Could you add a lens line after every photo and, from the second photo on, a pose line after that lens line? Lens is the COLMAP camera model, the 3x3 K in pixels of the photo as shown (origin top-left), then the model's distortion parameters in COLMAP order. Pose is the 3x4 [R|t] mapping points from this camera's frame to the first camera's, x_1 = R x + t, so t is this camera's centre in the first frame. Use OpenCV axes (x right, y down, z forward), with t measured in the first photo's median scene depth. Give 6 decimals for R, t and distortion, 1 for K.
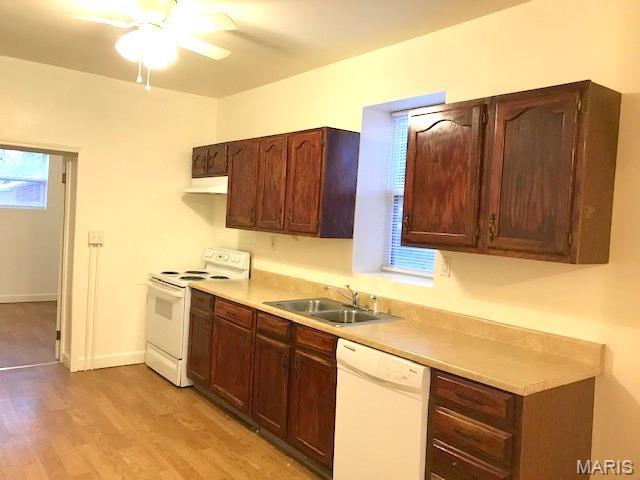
lens RADIAL K [[533.3, 0, 319.8], [0, 533.3, 239.2], [0, 0, 1]] dist [-0.040432, 0.021184]
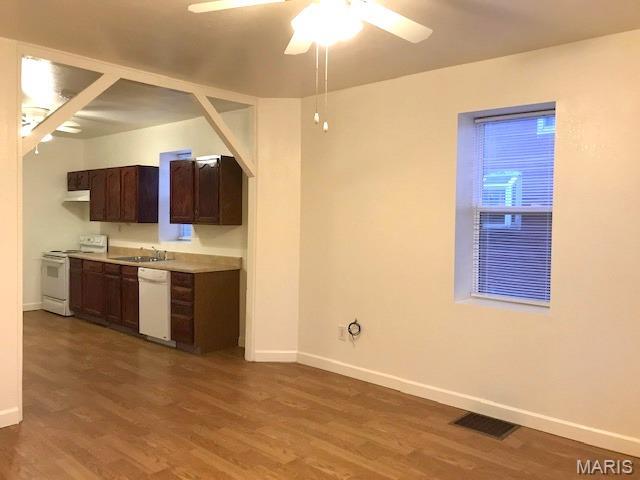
lens RADIAL K [[533.3, 0, 325.7], [0, 533.3, 228.1], [0, 0, 1]] dist [-0.040432, 0.021184]
pose [[0.979163, -0.055936, 0.195220, 0.238011], [0.057172, 0.998364, -0.000696, 0.046372], [-0.194861, 0.011842, 0.980759, -0.826390]]
